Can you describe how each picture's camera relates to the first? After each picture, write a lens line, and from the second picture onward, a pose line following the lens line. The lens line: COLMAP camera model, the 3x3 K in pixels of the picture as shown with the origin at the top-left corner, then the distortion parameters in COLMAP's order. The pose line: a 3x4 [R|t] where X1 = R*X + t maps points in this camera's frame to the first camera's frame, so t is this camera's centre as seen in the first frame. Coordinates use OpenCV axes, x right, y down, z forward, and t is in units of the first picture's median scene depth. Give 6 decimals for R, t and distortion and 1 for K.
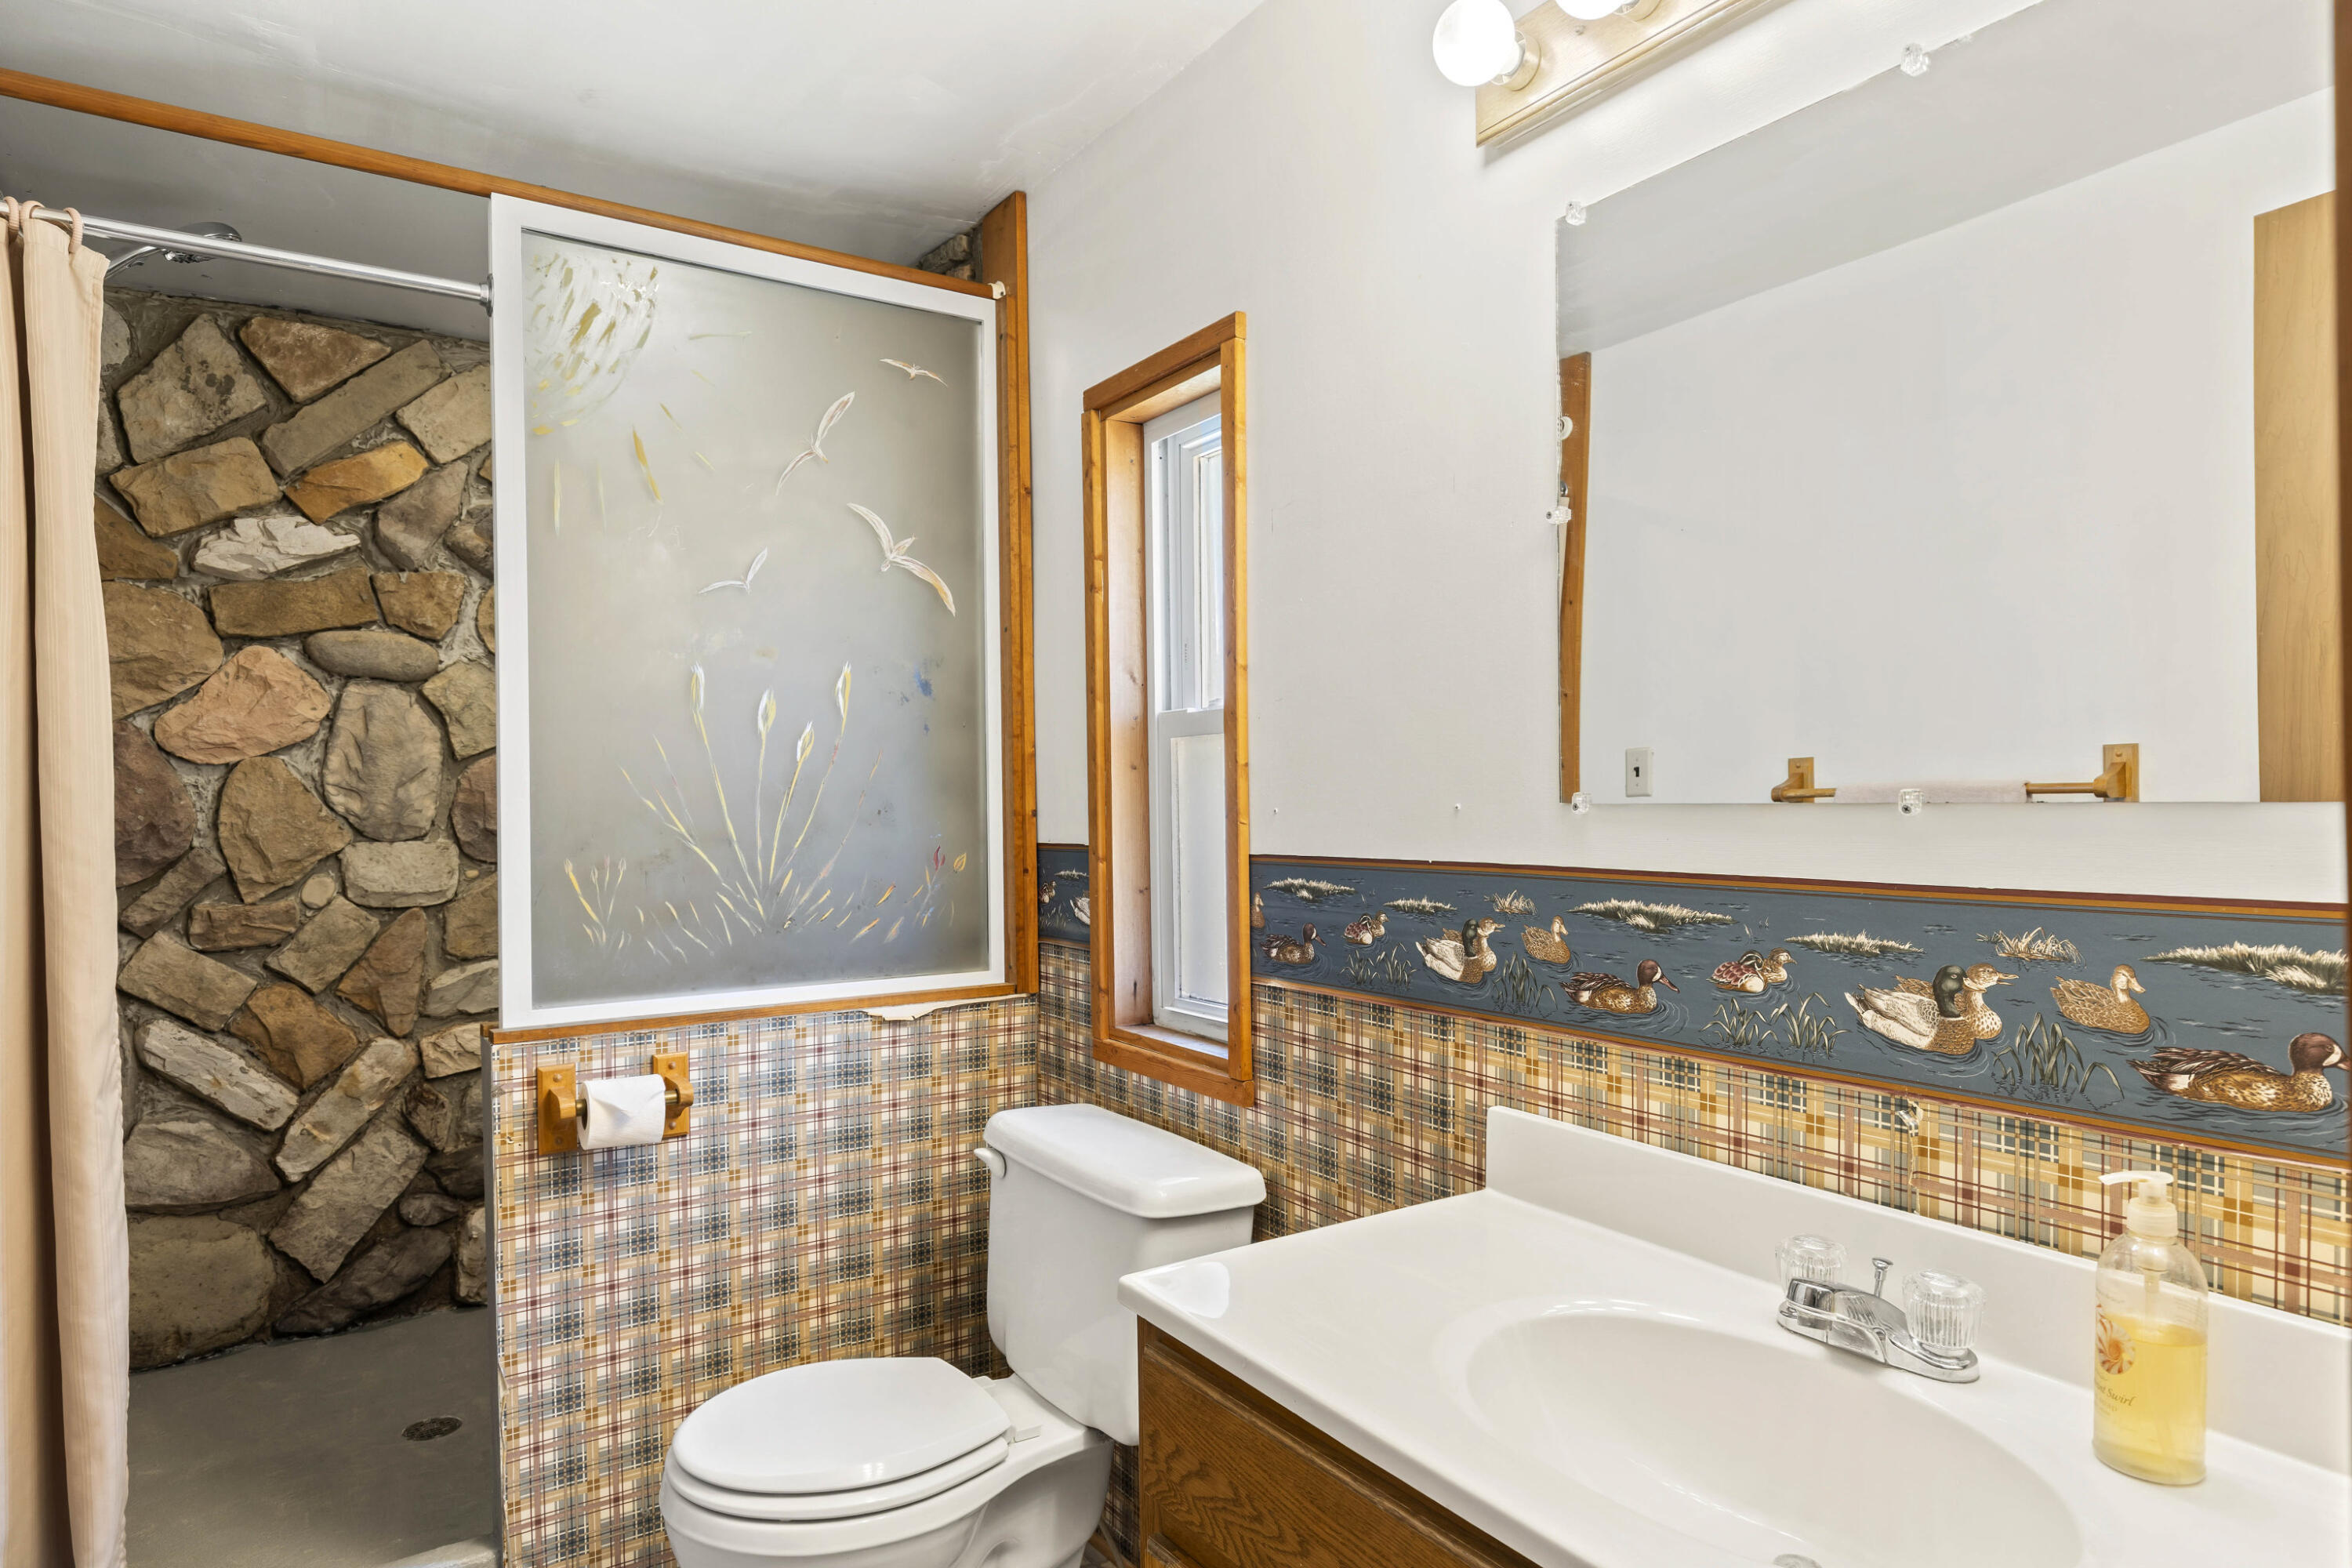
lens RADIAL K [[1370.6, 0, 1177.7], [0, 1370.6, 797.3], [0, 0, 1]] dist [0.002040, 0.002617]
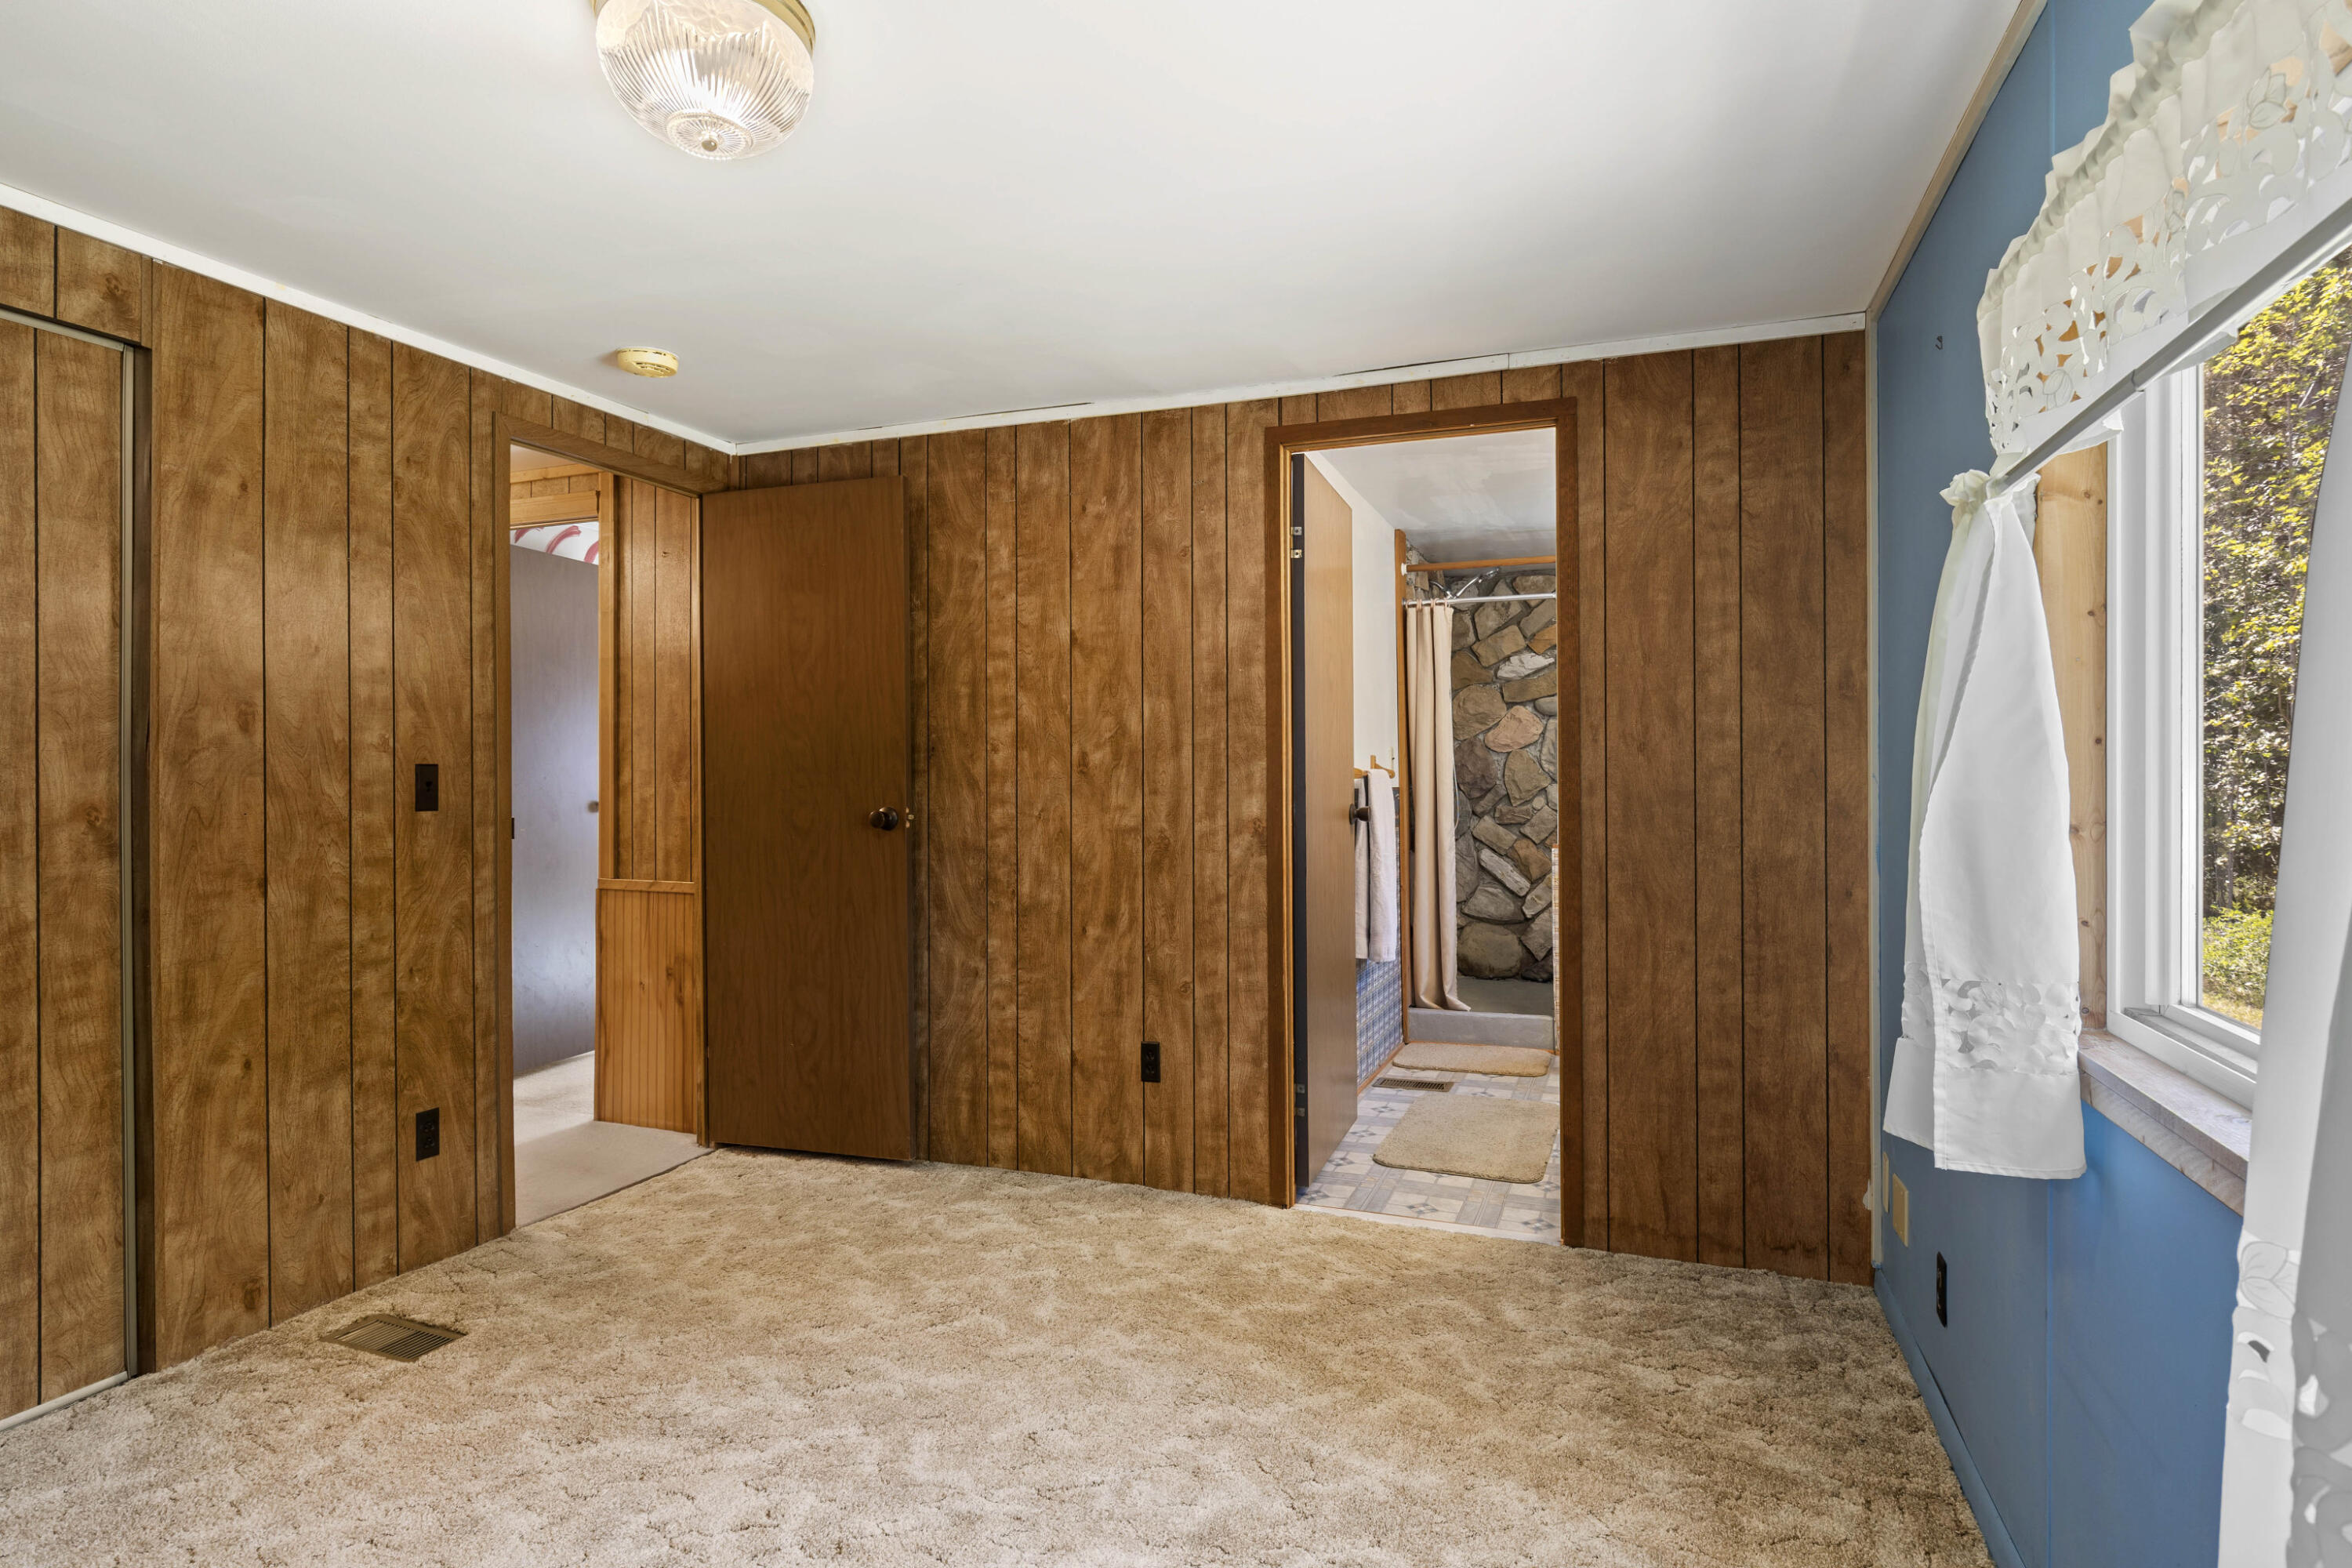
lens RADIAL K [[1175.7, 0, 1172.7], [0, 1175.7, 772.2], [0, 0, 1]] dist [0.001594, 0.000075]
pose [[0.574722, 0.009680, -0.818291, 0.755336], [-0.004461, 0.999952, 0.008696, -0.003023], [0.818336, -0.001347, 0.574738, -0.786483]]
